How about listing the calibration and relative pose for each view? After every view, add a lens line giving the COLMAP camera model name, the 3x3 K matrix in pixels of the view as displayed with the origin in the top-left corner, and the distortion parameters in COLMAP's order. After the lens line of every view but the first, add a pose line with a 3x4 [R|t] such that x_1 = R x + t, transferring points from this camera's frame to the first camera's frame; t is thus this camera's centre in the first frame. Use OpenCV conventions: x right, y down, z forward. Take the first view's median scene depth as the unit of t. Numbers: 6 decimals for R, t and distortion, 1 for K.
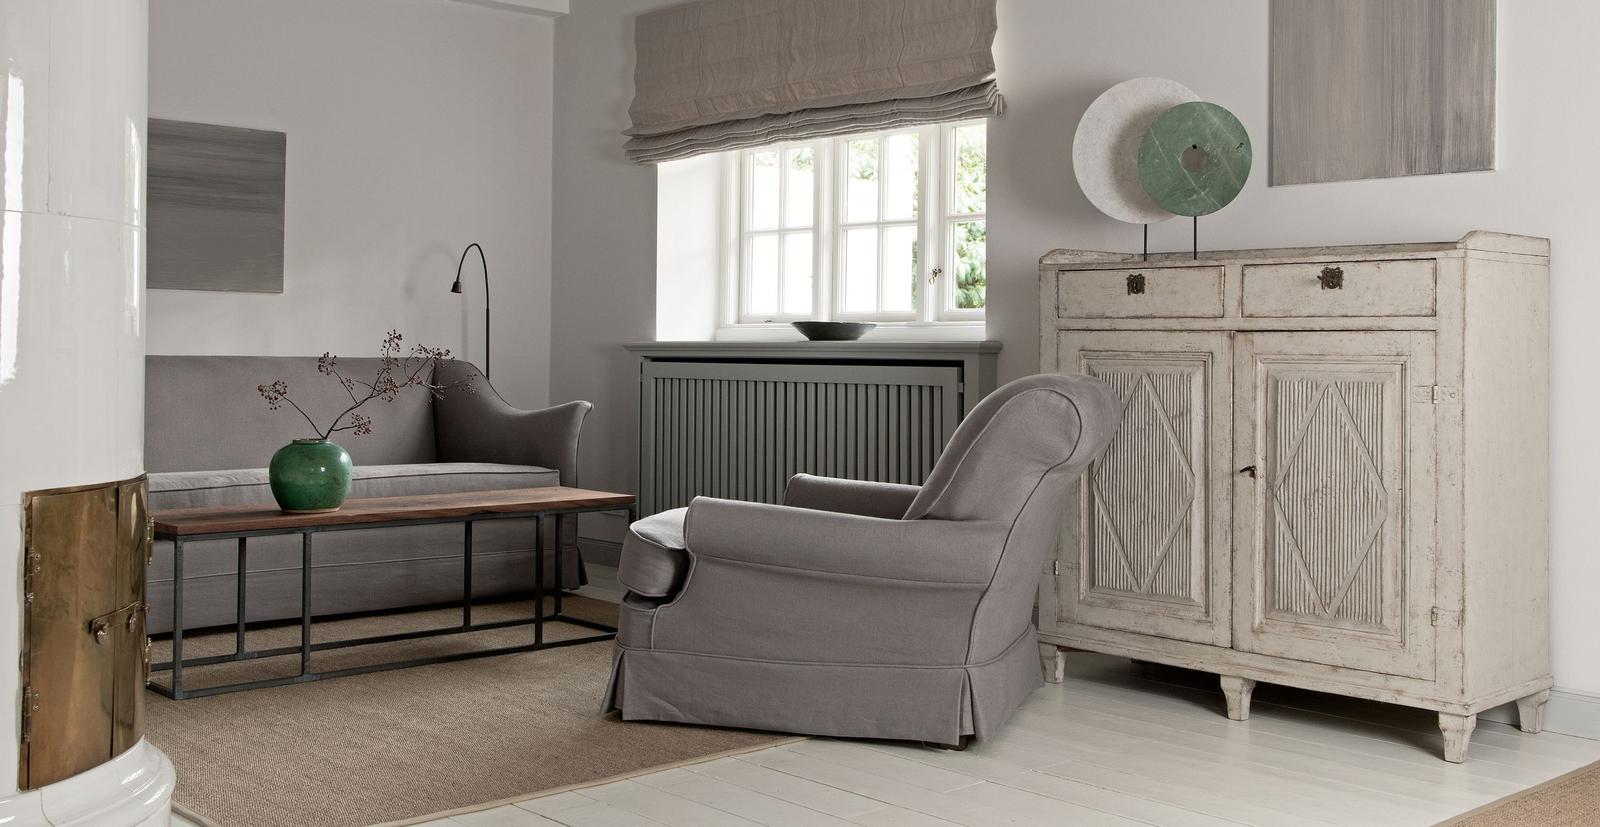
lens RADIAL K [[1782.2, 0, 800.0], [0, 1782.2, 413.5], [0, 0, 1]] dist [-0.017555, -0.011976]
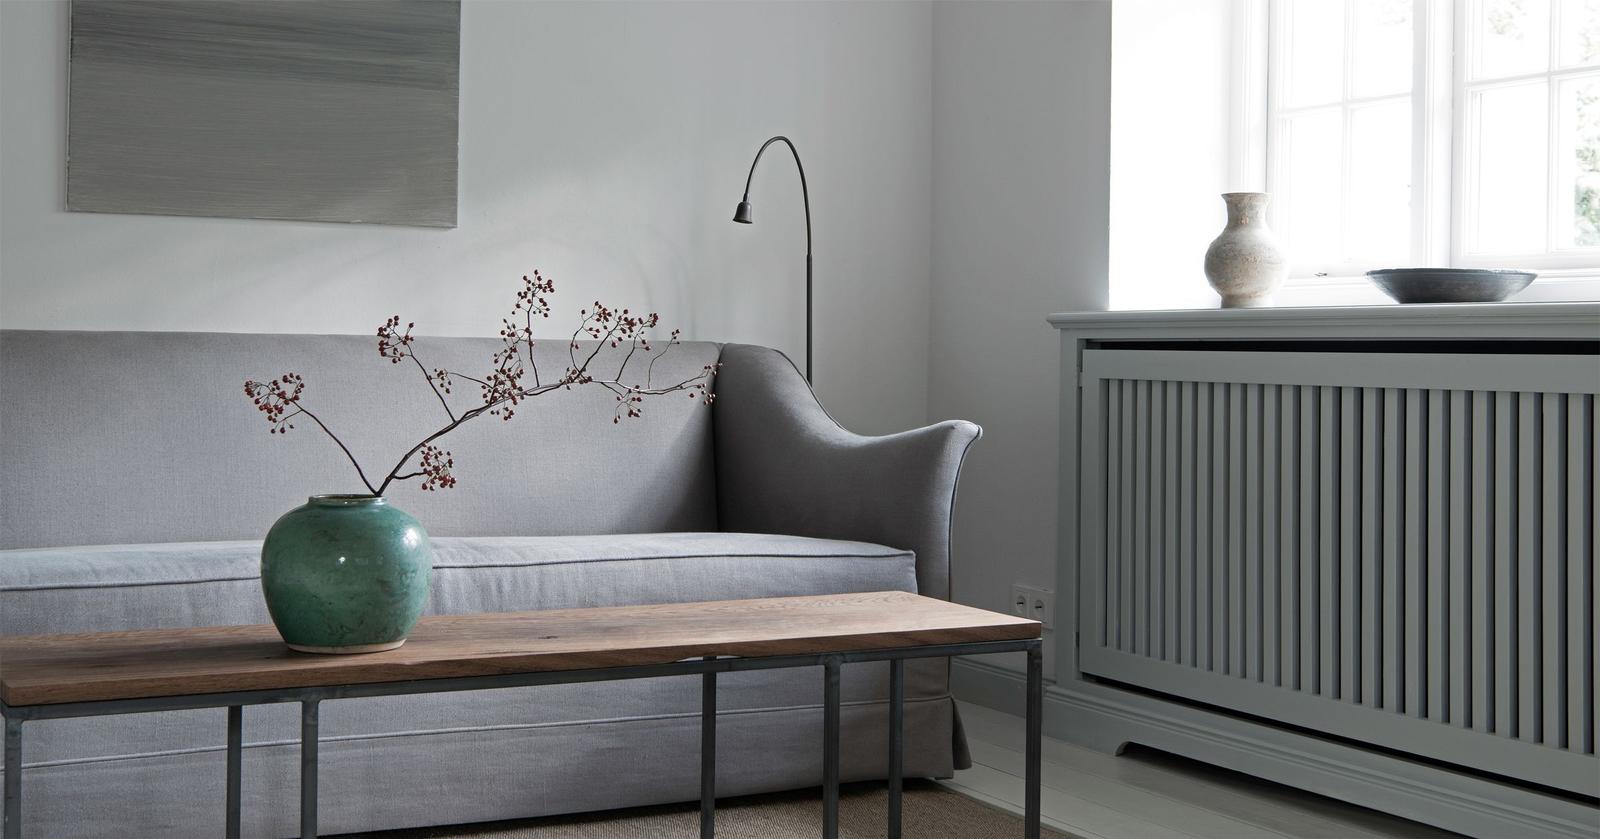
lens RADIAL K [[2076.3, 0, 800.0], [0, 2076.3, 419.5], [0, 0, 1]] dist [0.001575, -0.063082]
pose [[0.968287, 0.009692, -0.249652, -0.014482], [-0.011332, 0.999923, -0.005133, -0.003794], [0.249583, 0.007799, 0.968322, 0.396420]]
